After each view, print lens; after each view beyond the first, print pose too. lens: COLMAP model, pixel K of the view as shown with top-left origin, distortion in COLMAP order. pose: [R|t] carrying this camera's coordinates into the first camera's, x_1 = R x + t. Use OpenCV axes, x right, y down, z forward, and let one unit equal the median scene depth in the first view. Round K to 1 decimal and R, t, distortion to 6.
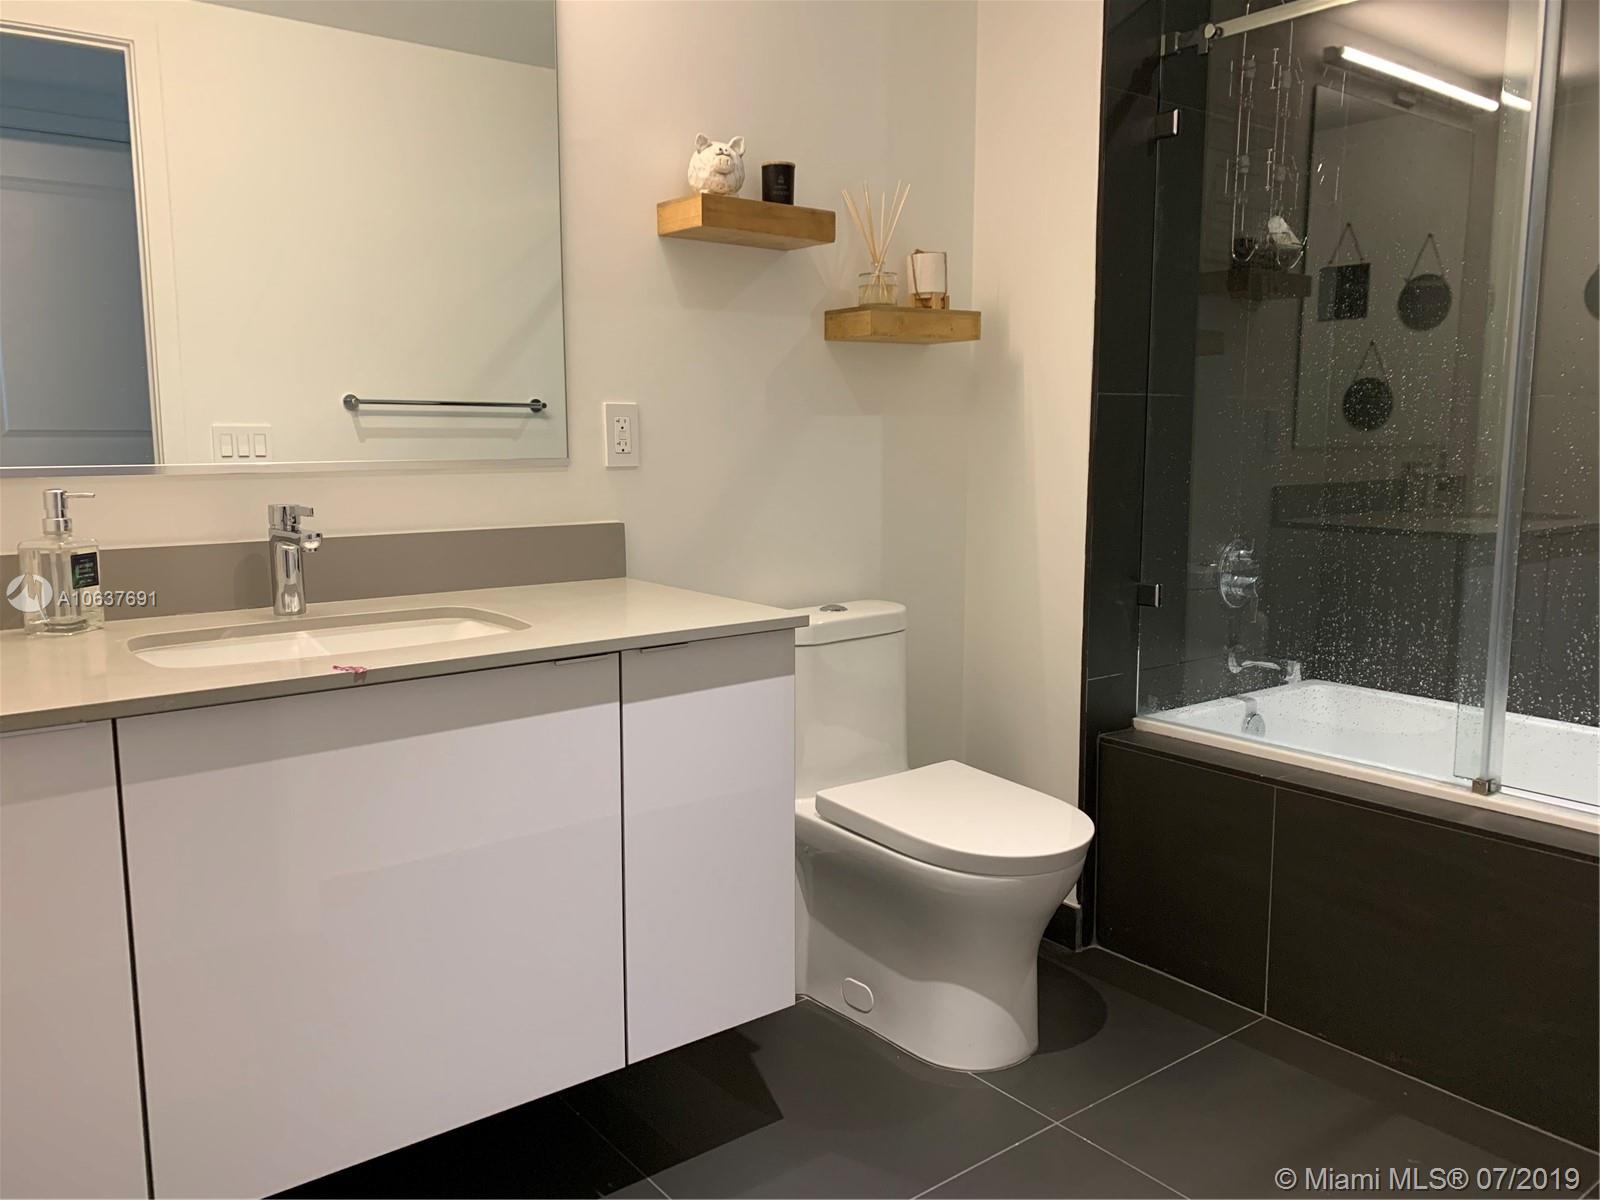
lens RADIAL K [[1232.4, 0, 800.0], [0, 1232.4, 600.0], [0, 0, 1]] dist [0.127750, -0.308406]
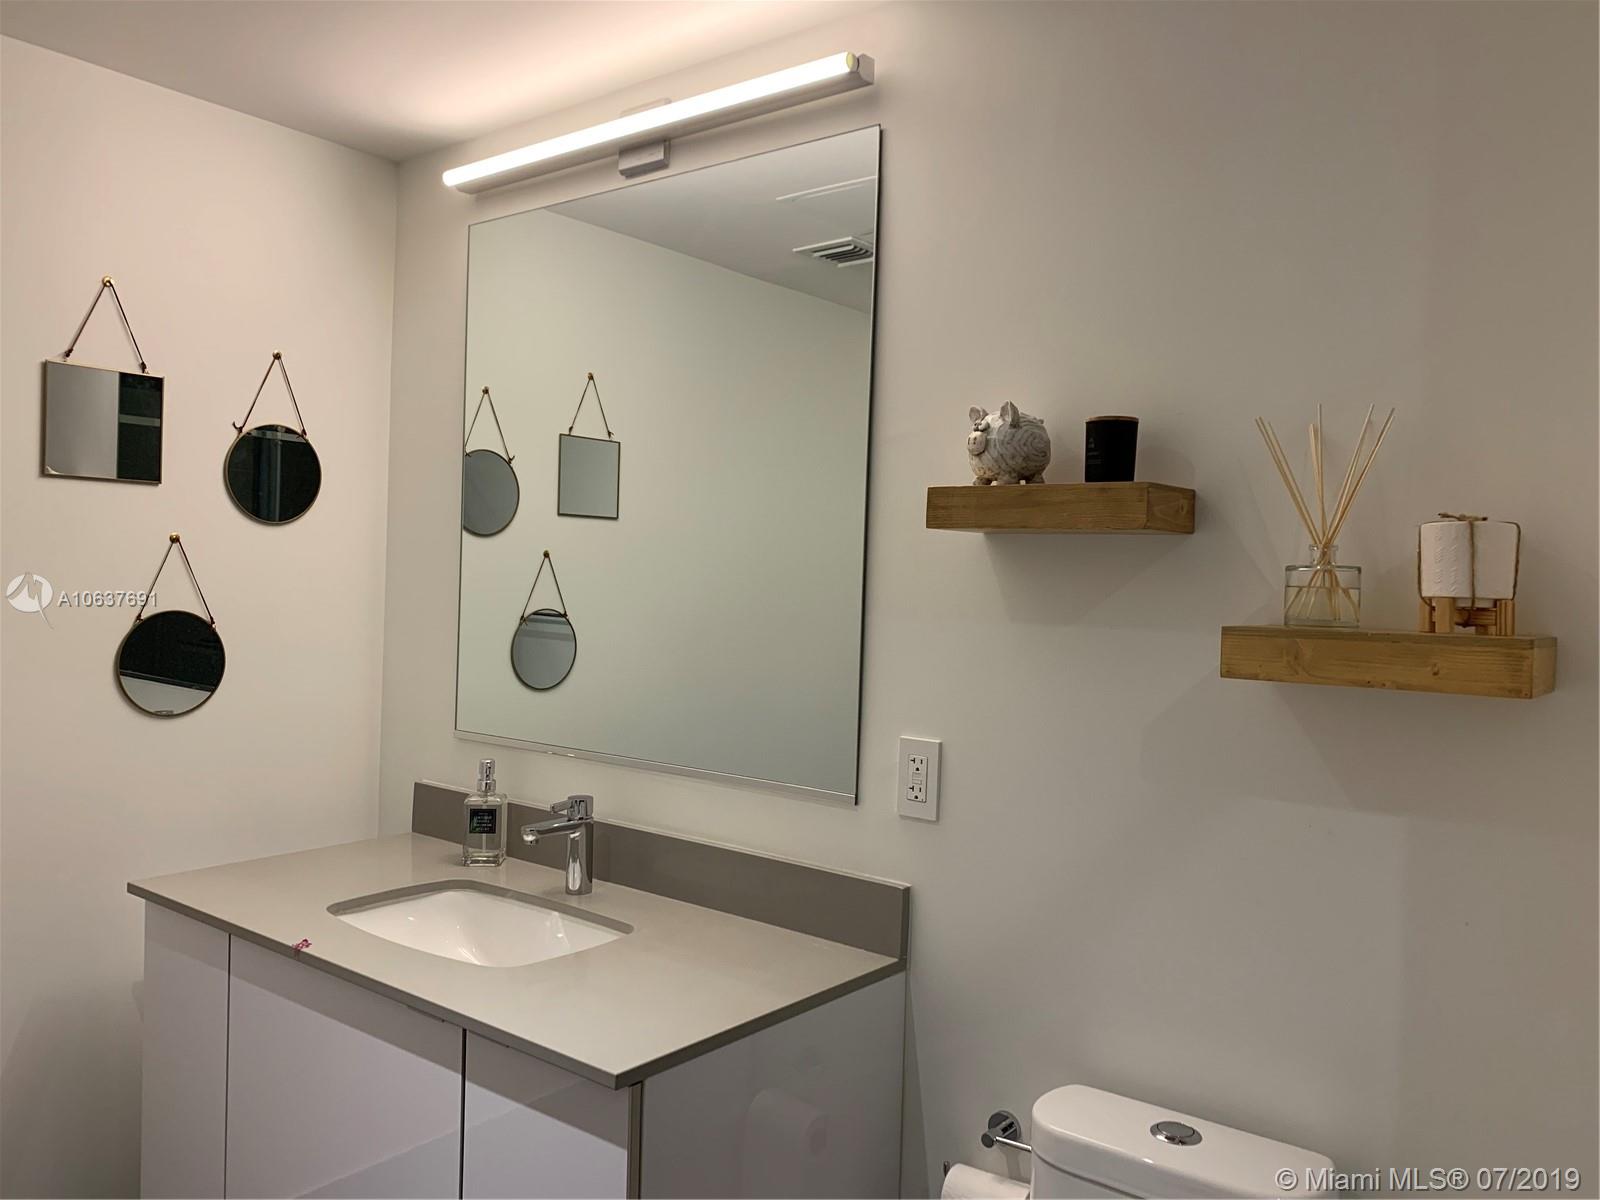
lens RADIAL K [[1232.4, 0, 800.0], [0, 1232.4, 600.0], [0, 0, 1]] dist [0.127750, -0.308406]
pose [[0.247563, 0.026489, -0.968510, 0.608832], [-0.165274, 0.986129, -0.015275, -0.221908], [0.954671, 0.163851, 0.248507, 0.708449]]
